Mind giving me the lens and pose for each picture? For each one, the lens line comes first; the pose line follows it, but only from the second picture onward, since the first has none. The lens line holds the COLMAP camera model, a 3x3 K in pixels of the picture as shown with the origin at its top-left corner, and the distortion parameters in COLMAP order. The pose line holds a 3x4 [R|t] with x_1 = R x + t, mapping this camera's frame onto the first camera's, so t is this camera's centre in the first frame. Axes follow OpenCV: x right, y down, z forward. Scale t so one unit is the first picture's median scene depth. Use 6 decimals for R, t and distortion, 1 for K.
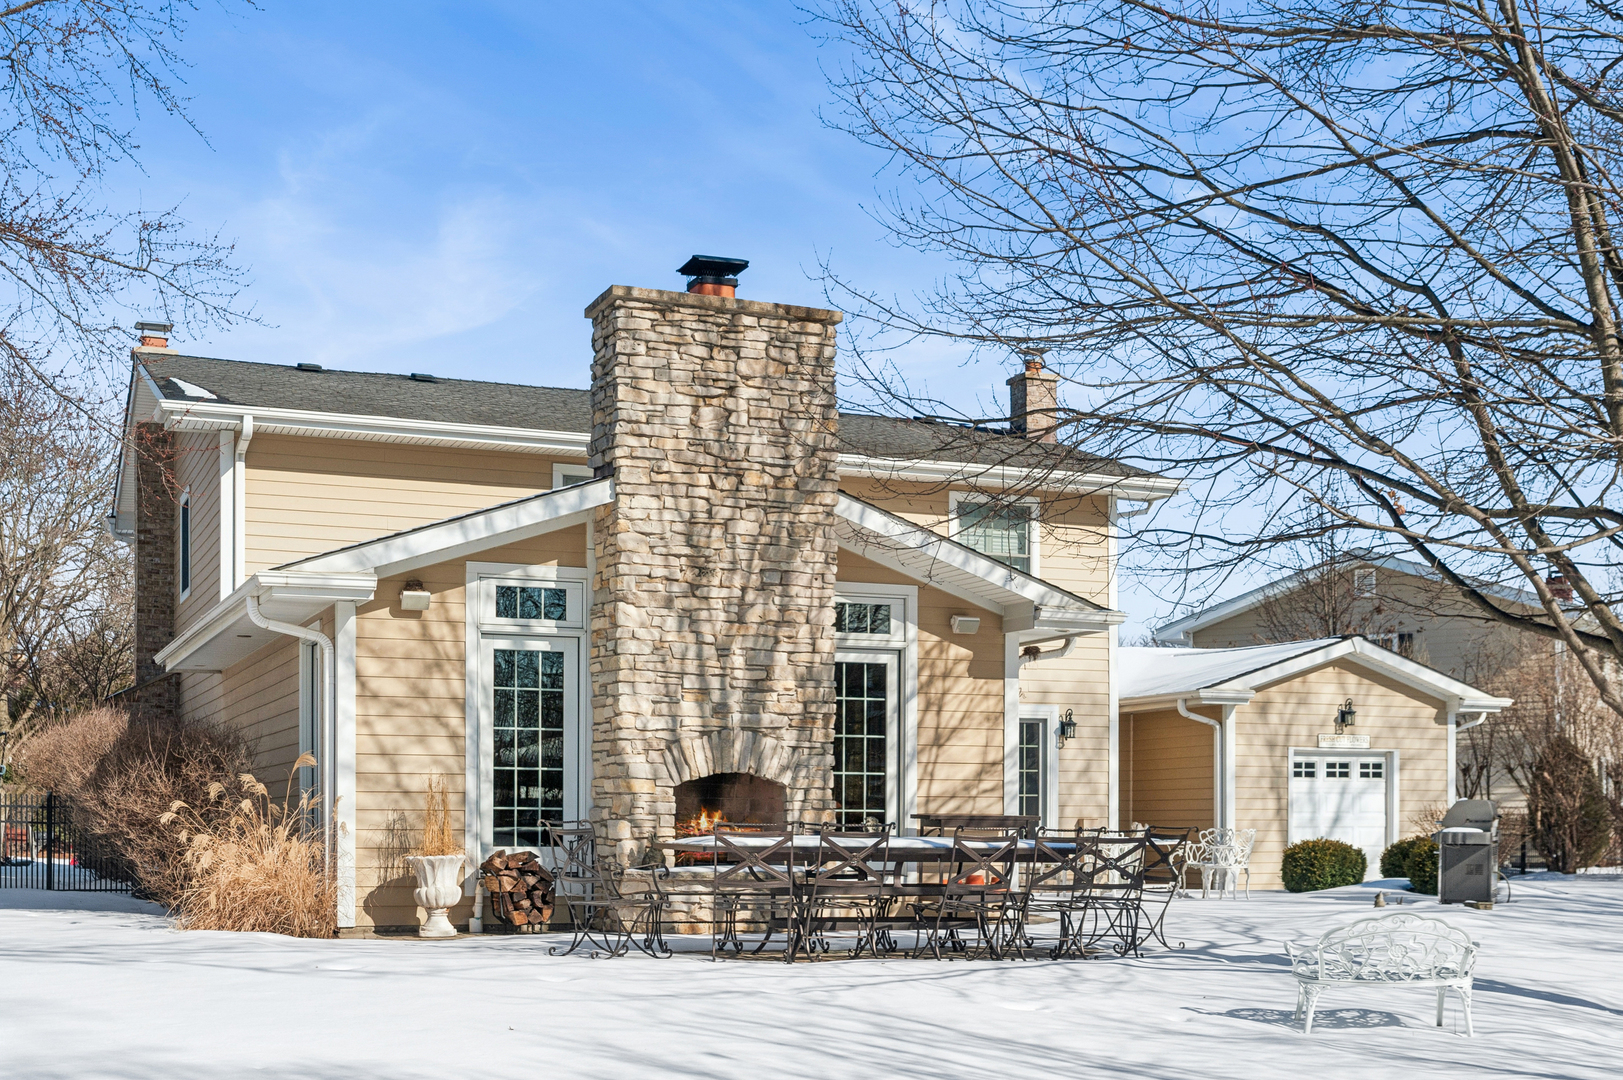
lens RADIAL K [[2060.5, 0, 812.1], [0, 2060.5, 539.8], [0, 0, 1]] dist [0.006935, 0.000000]
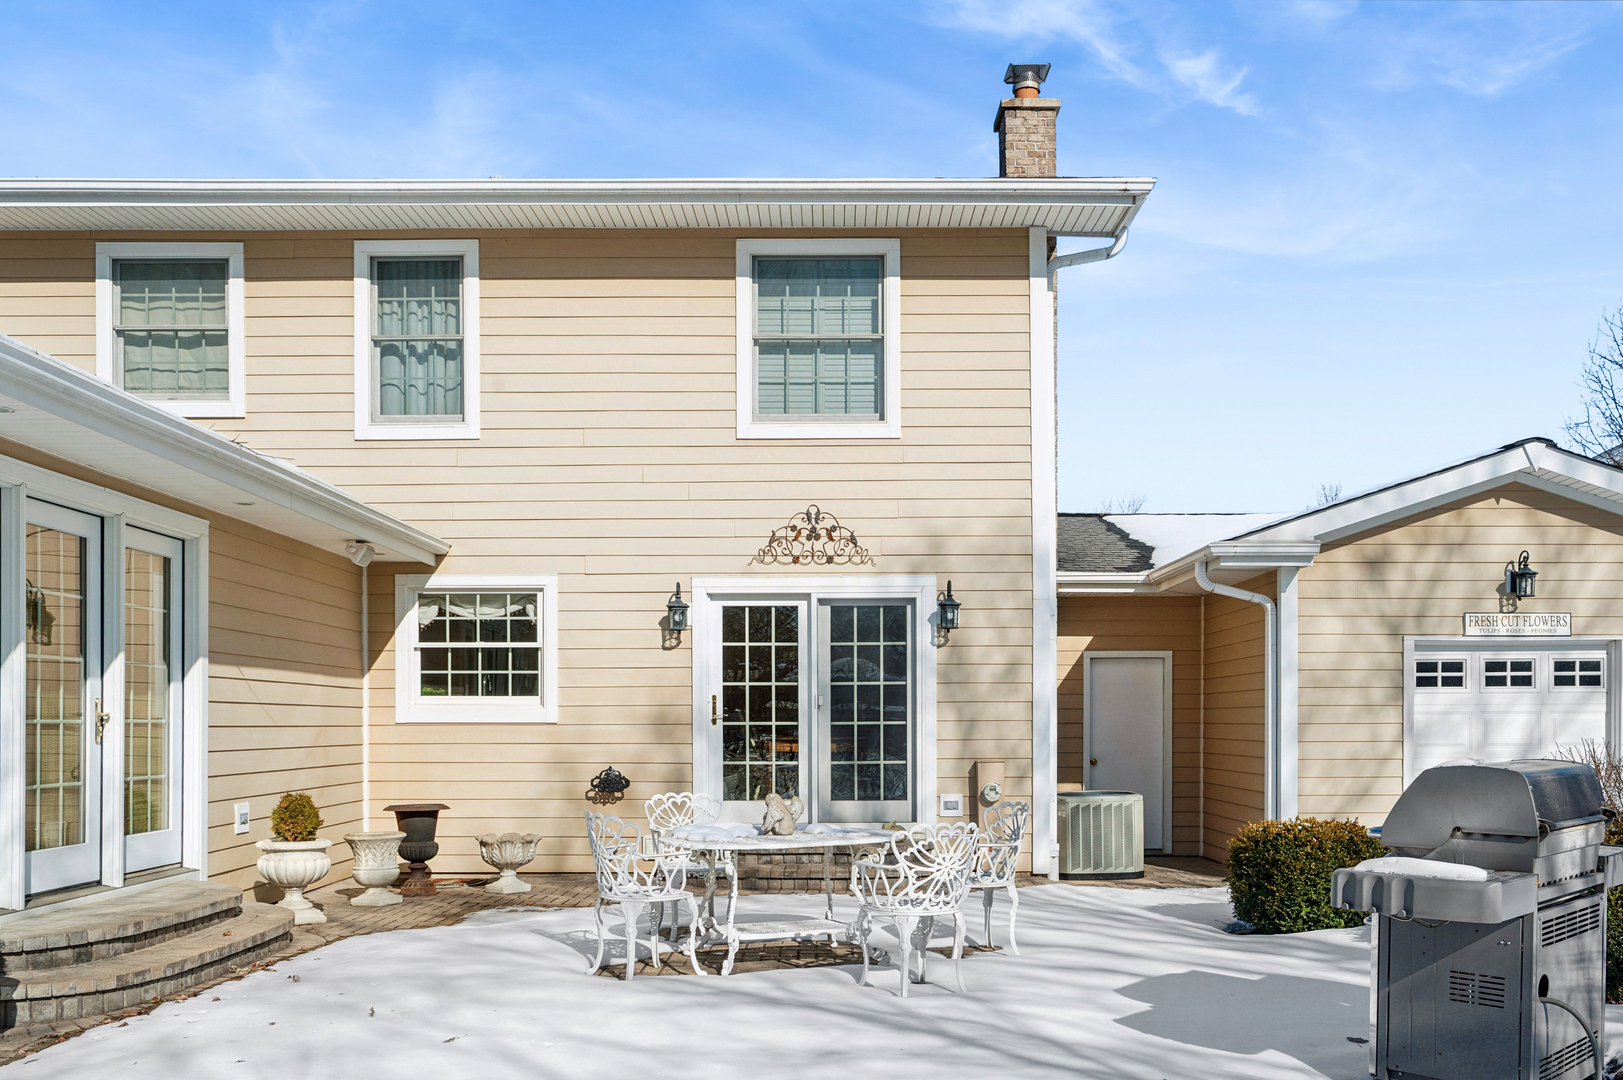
lens RADIAL K [[1429.4, 0, 791.9], [0, 1429.4, 602.7], [0, 0, 1]] dist [0.001039, -0.003460]
pose [[0.920150, -0.032891, -0.390183, 0.386107], [0.055967, 0.997282, 0.047915, 0.103599], [0.387546, -0.065927, 0.919490, 0.936972]]
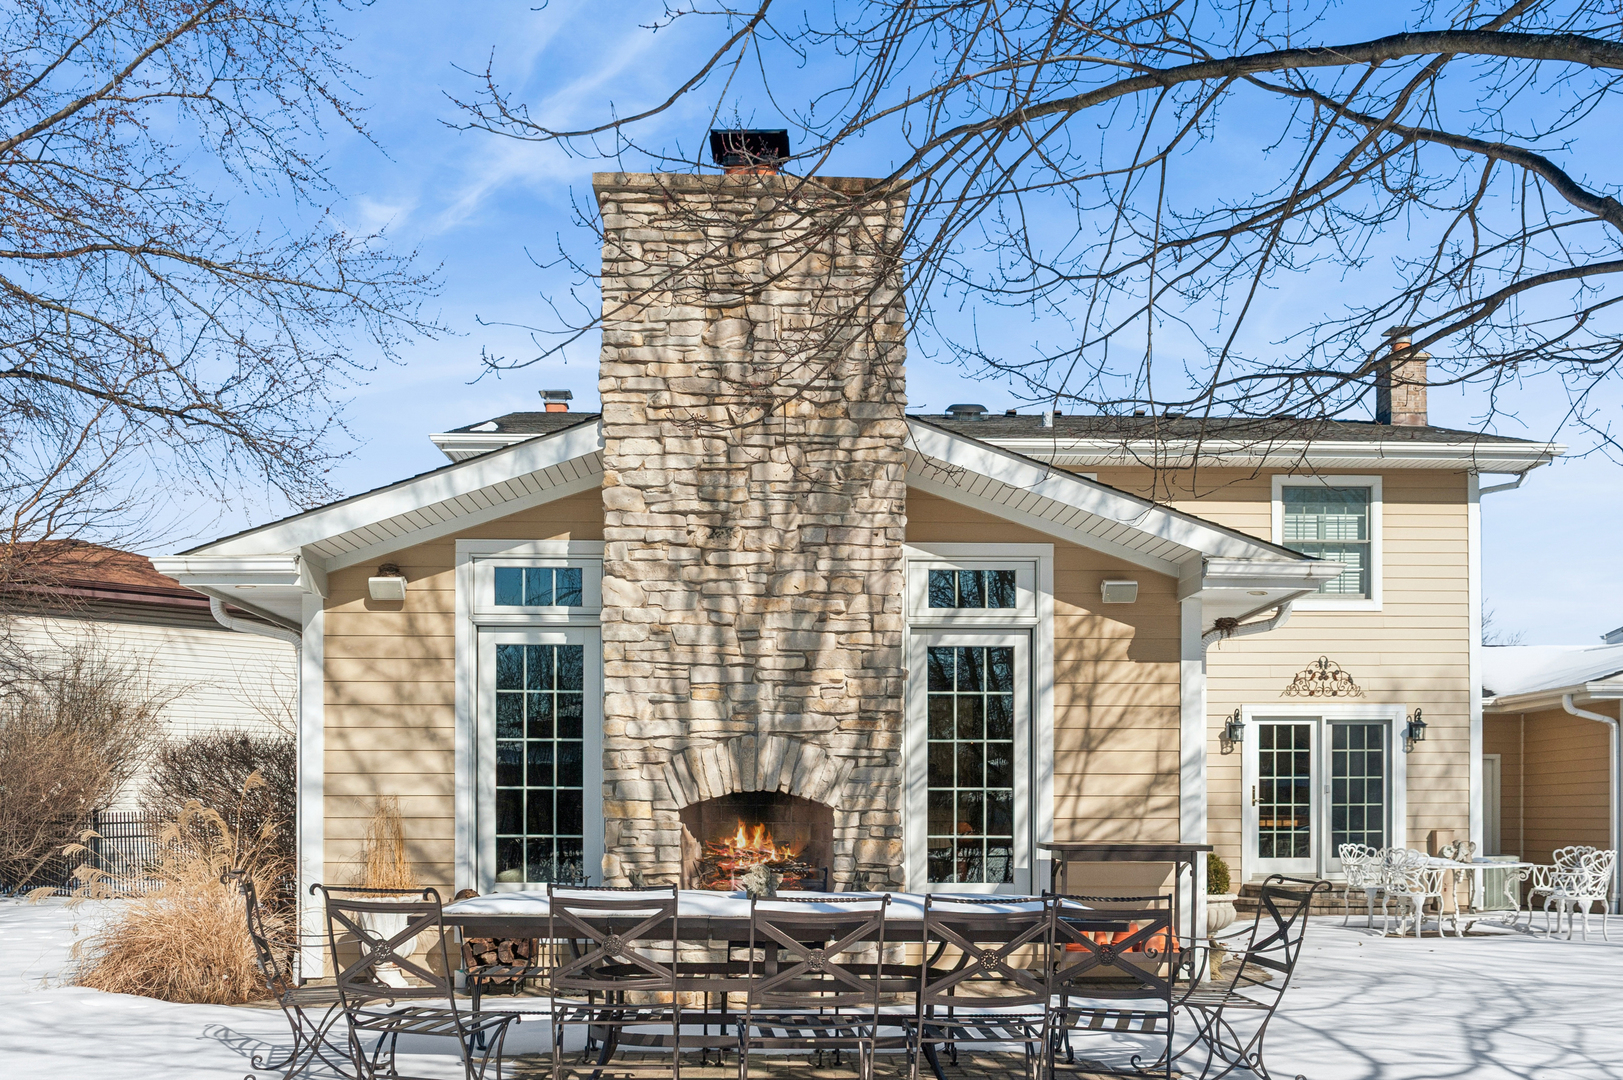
lens RADIAL K [[1496.1, 0, 821.6], [0, 1496.1, 696.1], [0, 0, 1]] dist [-0.007627, 0.000000]
pose [[0.935469, -0.029963, -0.352136, 0.174952], [0.050424, 0.997521, 0.049076, 0.050355], [0.349792, -0.063665, 0.934661, 0.477304]]
